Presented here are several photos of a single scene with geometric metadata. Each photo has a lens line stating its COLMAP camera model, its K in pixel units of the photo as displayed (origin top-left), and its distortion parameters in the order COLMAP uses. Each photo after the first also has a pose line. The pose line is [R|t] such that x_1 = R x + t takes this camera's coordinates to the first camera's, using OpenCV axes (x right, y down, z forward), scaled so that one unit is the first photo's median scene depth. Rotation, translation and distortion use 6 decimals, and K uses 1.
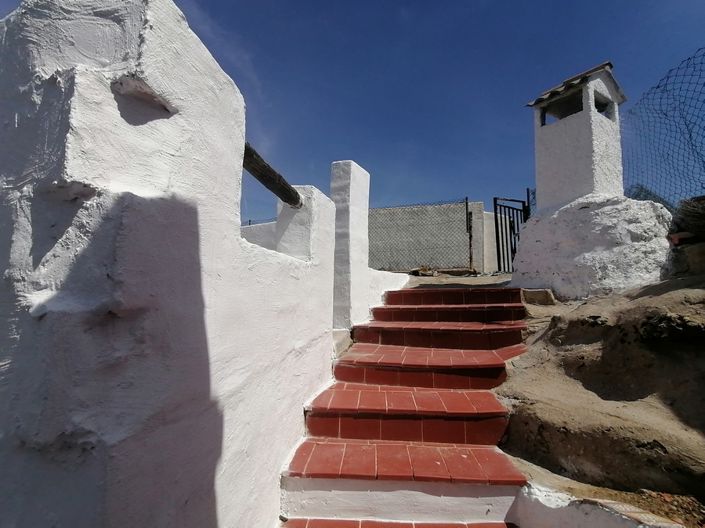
lens RADIAL K [[347.0, 0, 352.5], [0, 347.0, 264.0], [0, 0, 1]] dist [0.099981, -0.075661]
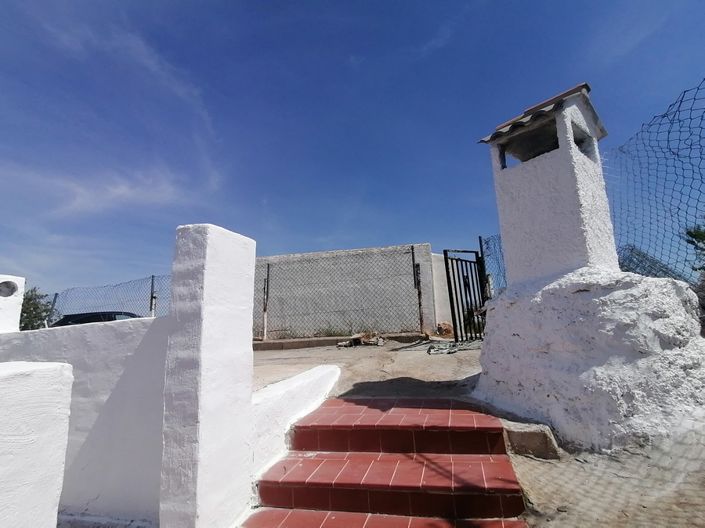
lens RADIAL K [[347.0, 0, 352.5], [0, 347.0, 264.0], [0, 0, 1]] dist [0.099981, -0.075661]
pose [[0.990825, -0.030865, 0.131582, 0.157241], [0.042113, 0.995611, -0.083577, -0.181688], [-0.128425, 0.088352, 0.987776, 0.429987]]
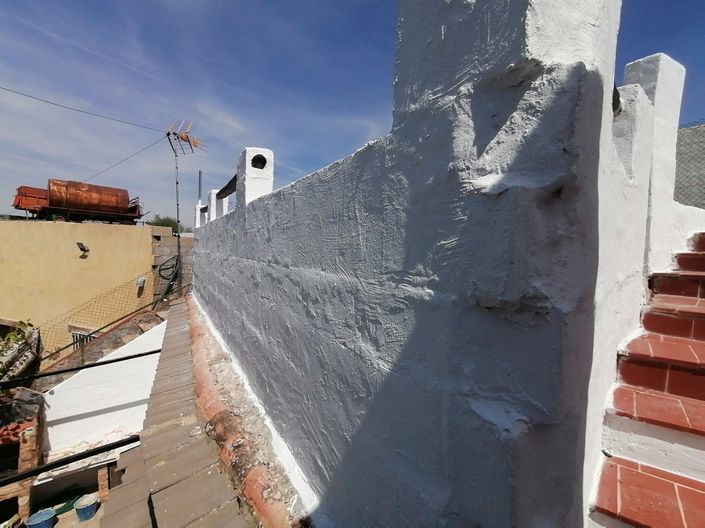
lens RADIAL K [[347.0, 0, 352.5], [0, 347.0, 264.0], [0, 0, 1]] dist [0.099981, -0.075661]
pose [[0.838325, 0.036758, -0.543930, -0.124530], [0.030135, 0.993075, 0.113556, 0.043733], [0.544338, -0.111588, 0.831411, -0.040128]]
